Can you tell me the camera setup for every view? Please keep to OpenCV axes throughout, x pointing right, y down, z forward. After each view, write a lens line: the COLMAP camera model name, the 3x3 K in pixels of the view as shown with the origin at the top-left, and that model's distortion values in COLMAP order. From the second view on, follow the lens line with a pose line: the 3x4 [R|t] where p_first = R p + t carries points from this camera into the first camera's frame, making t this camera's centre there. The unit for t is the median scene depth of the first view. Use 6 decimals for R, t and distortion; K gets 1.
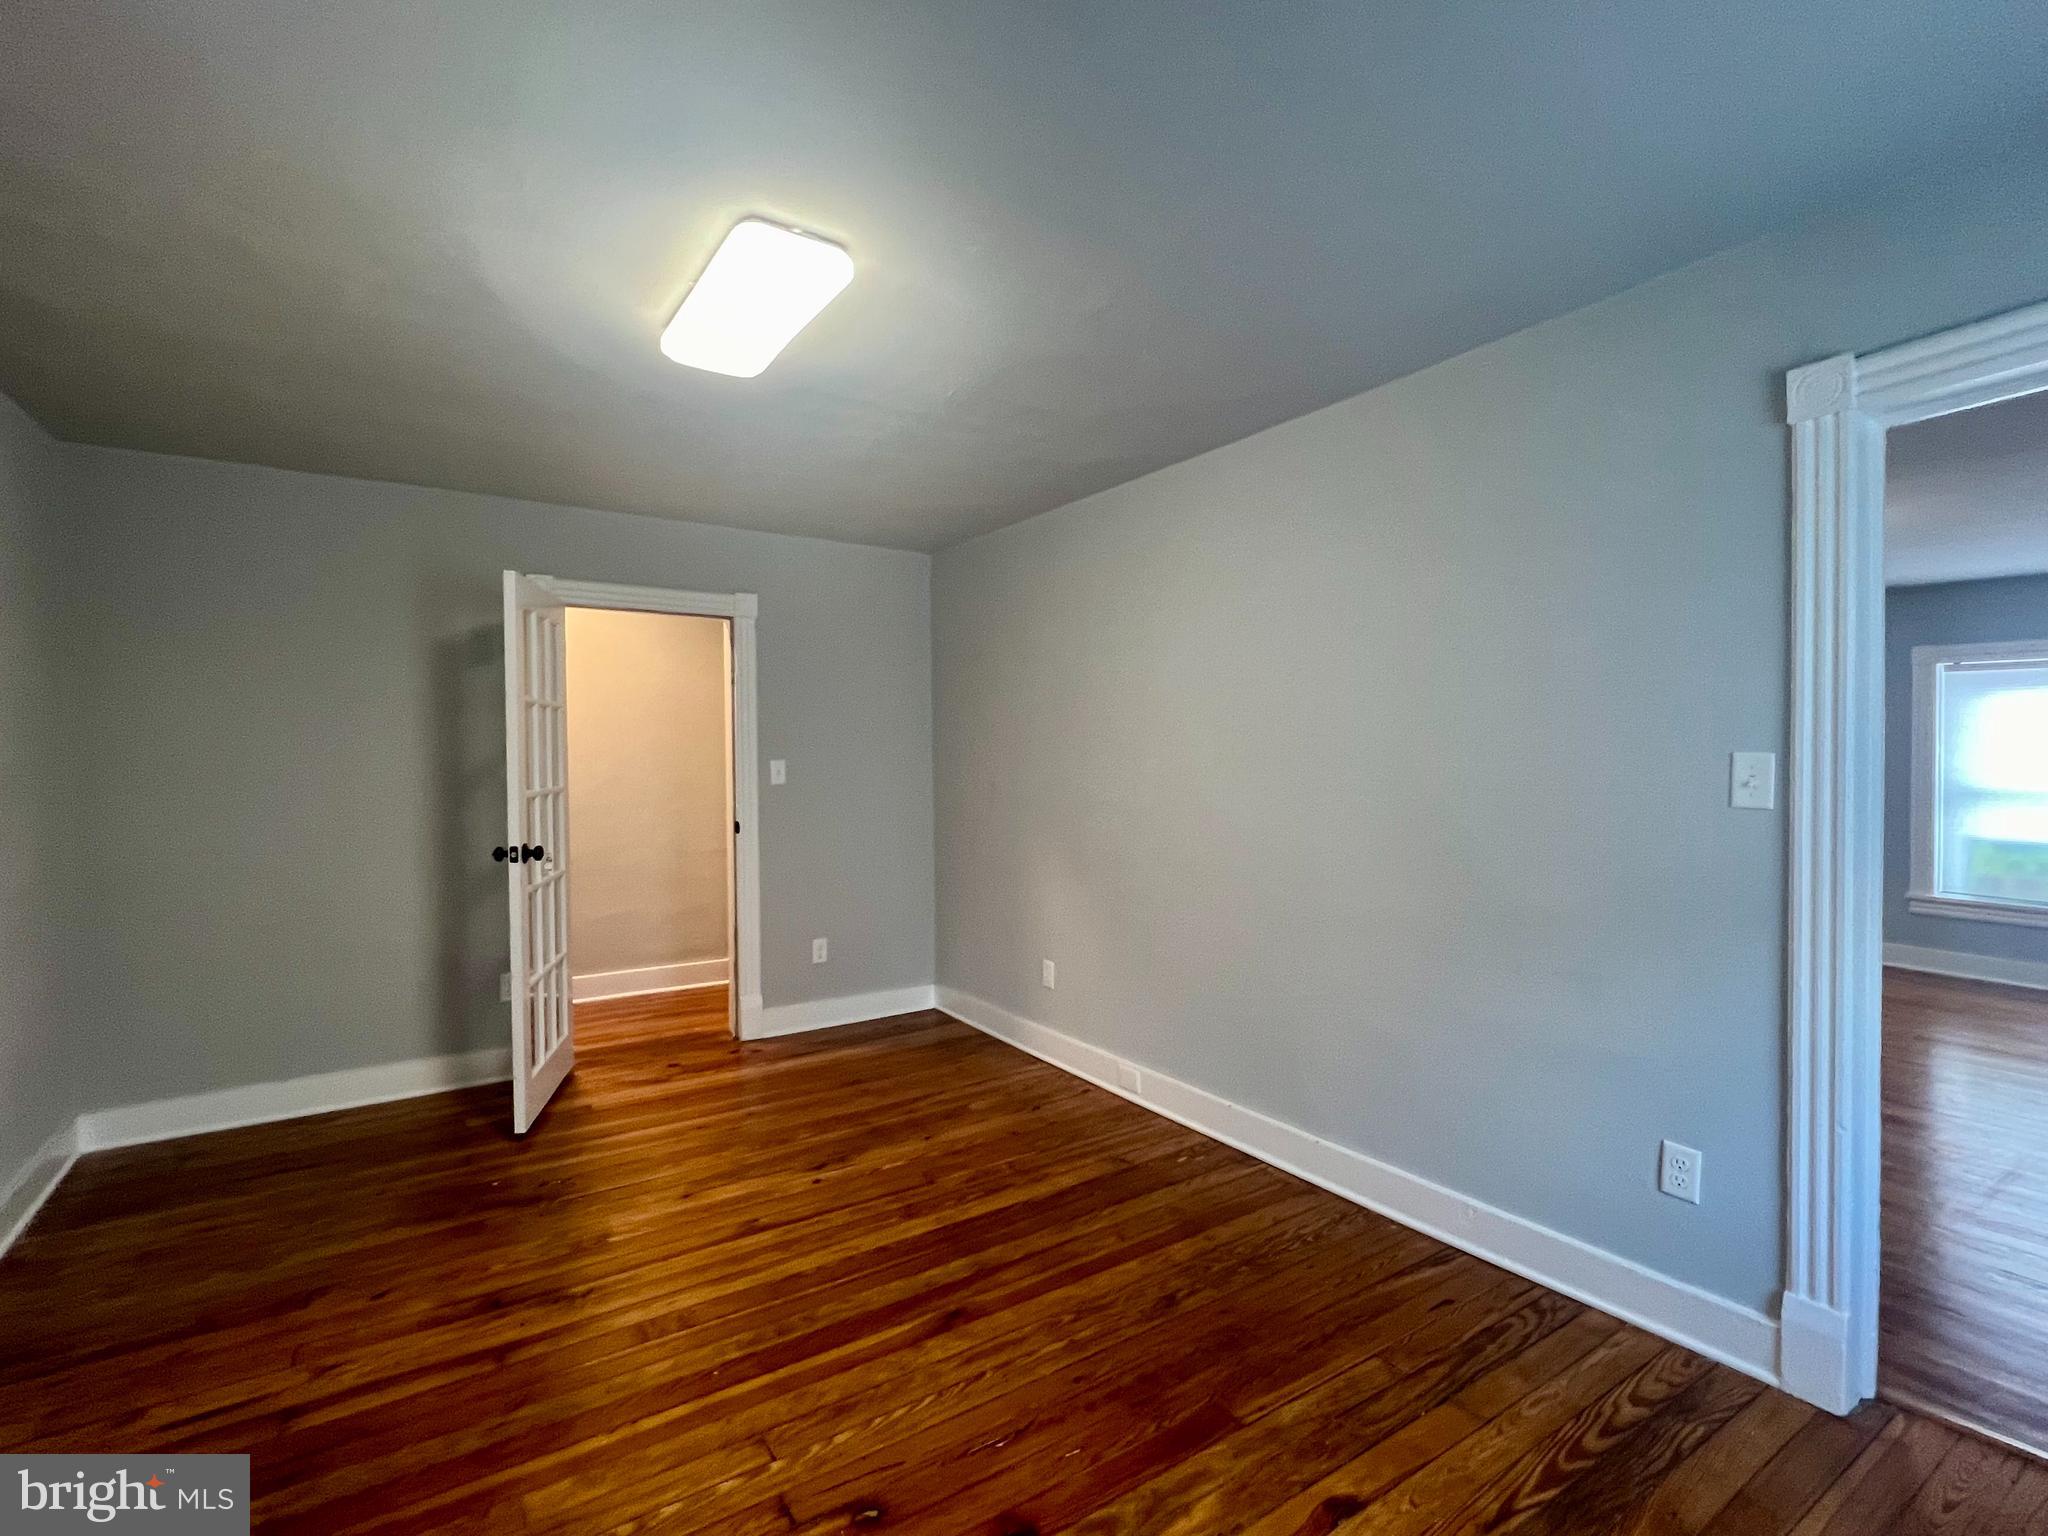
lens RADIAL K [[964.7, 0, 1024.0], [0, 964.7, 768.0], [0, 0, 1]] dist [0.000256, -0.000412]
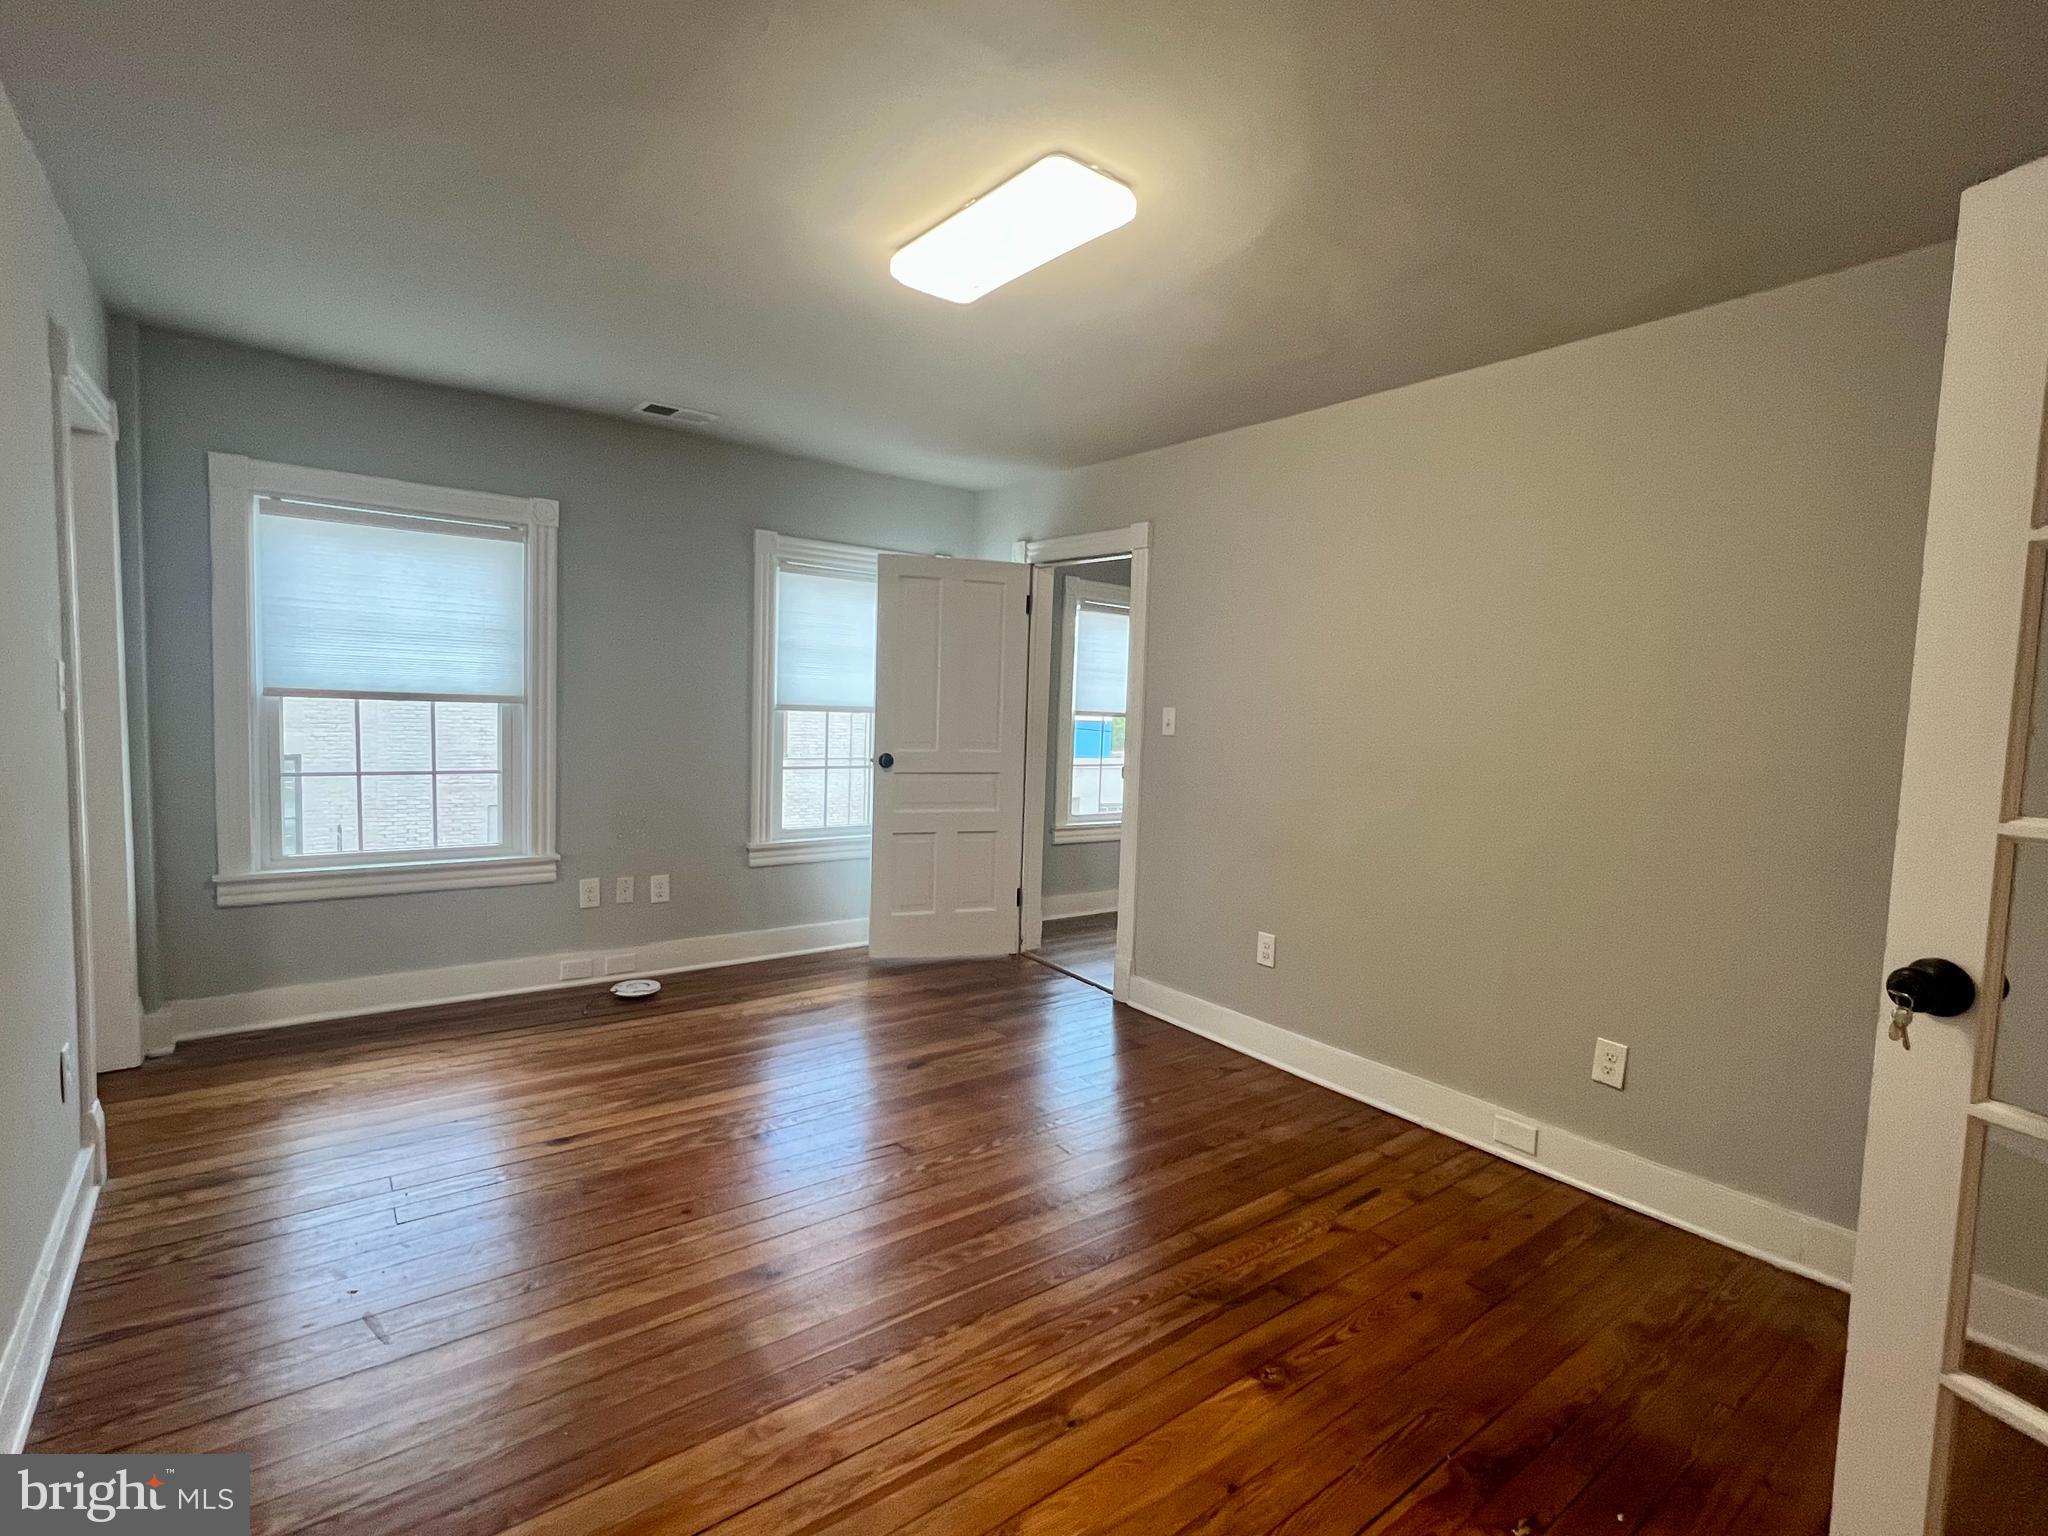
lens RADIAL K [[964.7, 0, 1024.0], [0, 964.7, 768.0], [0, 0, 1]] dist [0.000256, -0.000412]
pose [[-0.996847, -0.019947, -0.076796, -0.238600], [-0.026795, 0.995653, 0.089202, -0.022303], [0.074683, 0.090979, -0.993049, 2.000654]]
